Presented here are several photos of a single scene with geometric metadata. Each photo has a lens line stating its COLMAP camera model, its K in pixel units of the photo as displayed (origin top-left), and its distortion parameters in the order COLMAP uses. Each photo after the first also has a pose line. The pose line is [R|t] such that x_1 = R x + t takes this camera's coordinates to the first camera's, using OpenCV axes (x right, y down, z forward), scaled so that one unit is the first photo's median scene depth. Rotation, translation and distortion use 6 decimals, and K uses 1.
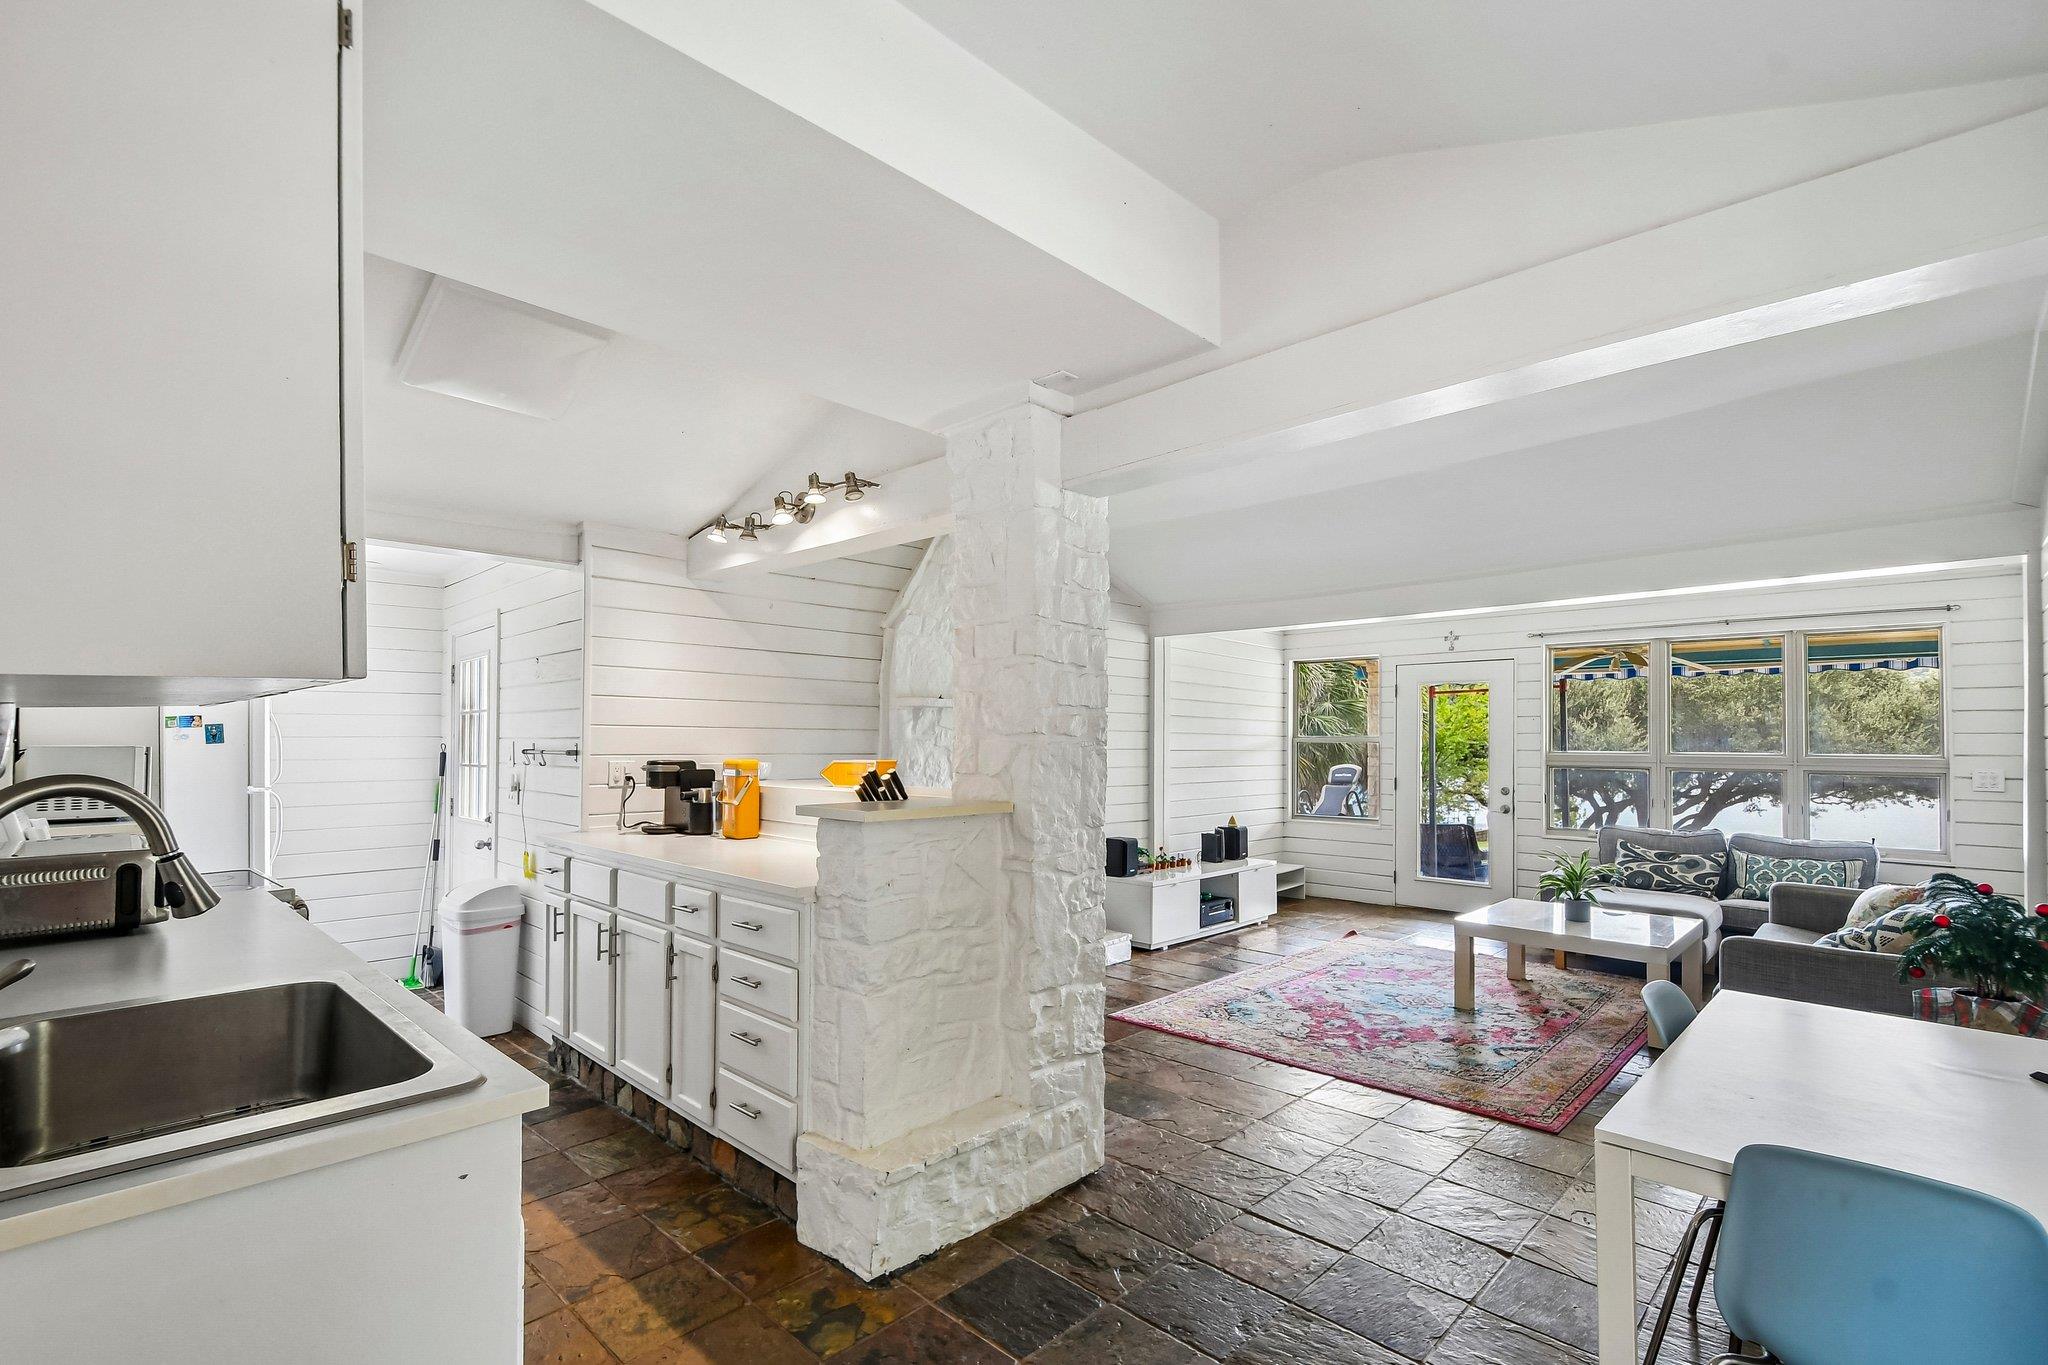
lens RADIAL K [[931.1, 0, 1003.5], [0, 931.1, 741.2], [0, 0, 1]] dist [0.000157, -0.000606]
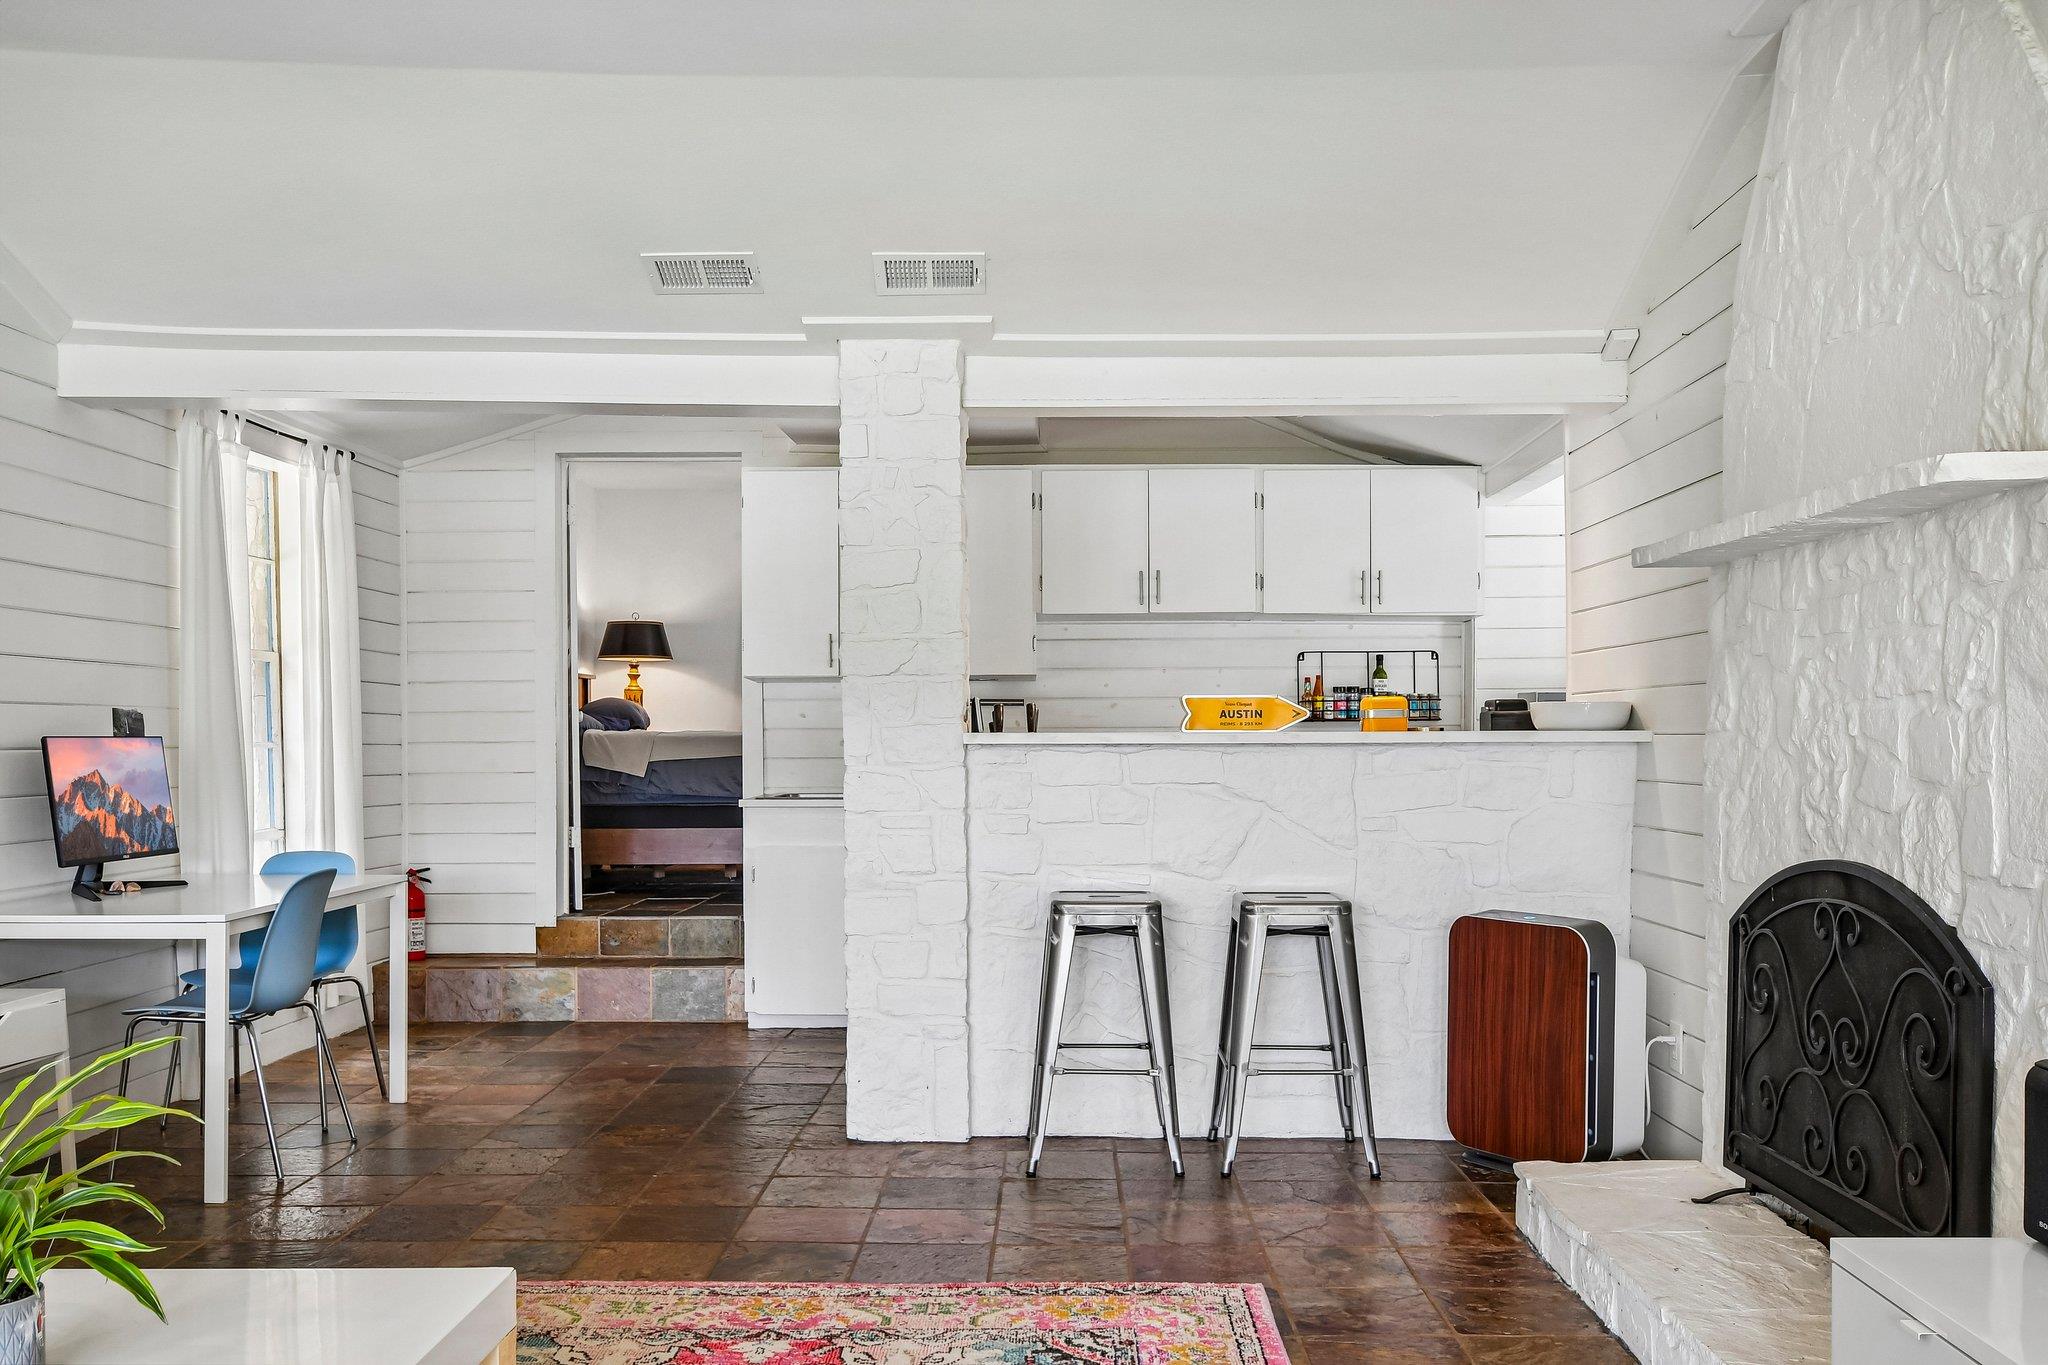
lens RADIAL K [[1788.3, 0, 1020.1], [0, 1788.3, 752.7], [0, 0, 1]] dist [0.005042, 0.006012]
pose [[-0.722156, 0.007914, -0.691685, 0.613136], [0.006723, 0.999968, 0.004422, 0.036840], [0.691698, -0.001457, -0.722186, 1.227768]]
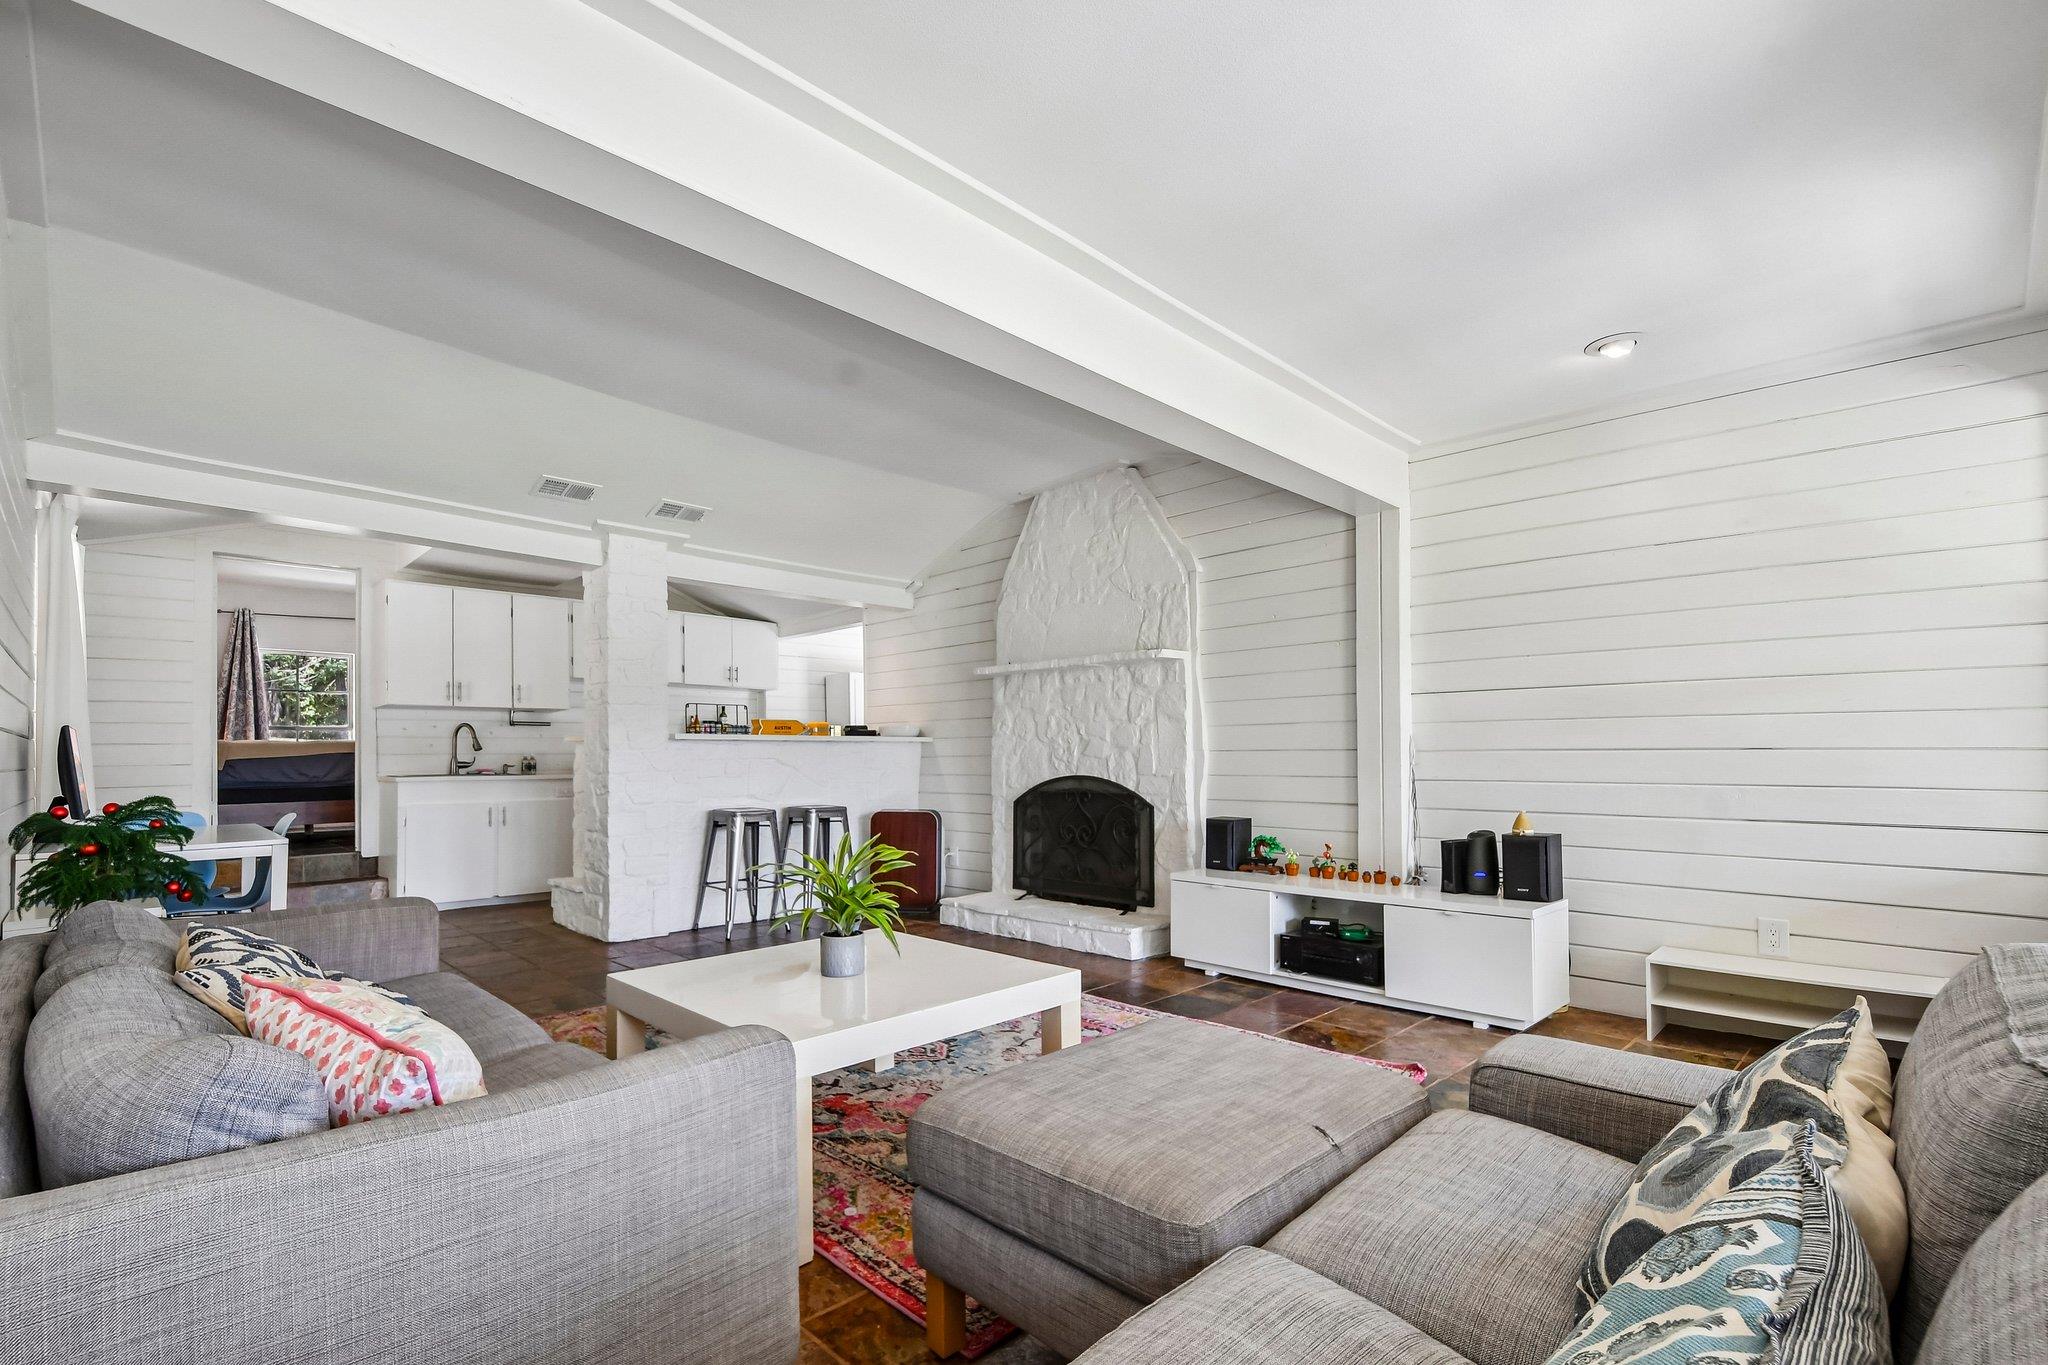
lens RADIAL K [[931.1, 0, 1003.5], [0, 931.1, 741.2], [0, 0, 1]] dist [0.000157, -0.000606]
pose [[-0.021382, -0.017824, -0.999612, 0.960455], [0.012808, 0.999754, -0.018100, 0.059344], [0.999689, -0.013190, -0.021148, 0.925400]]
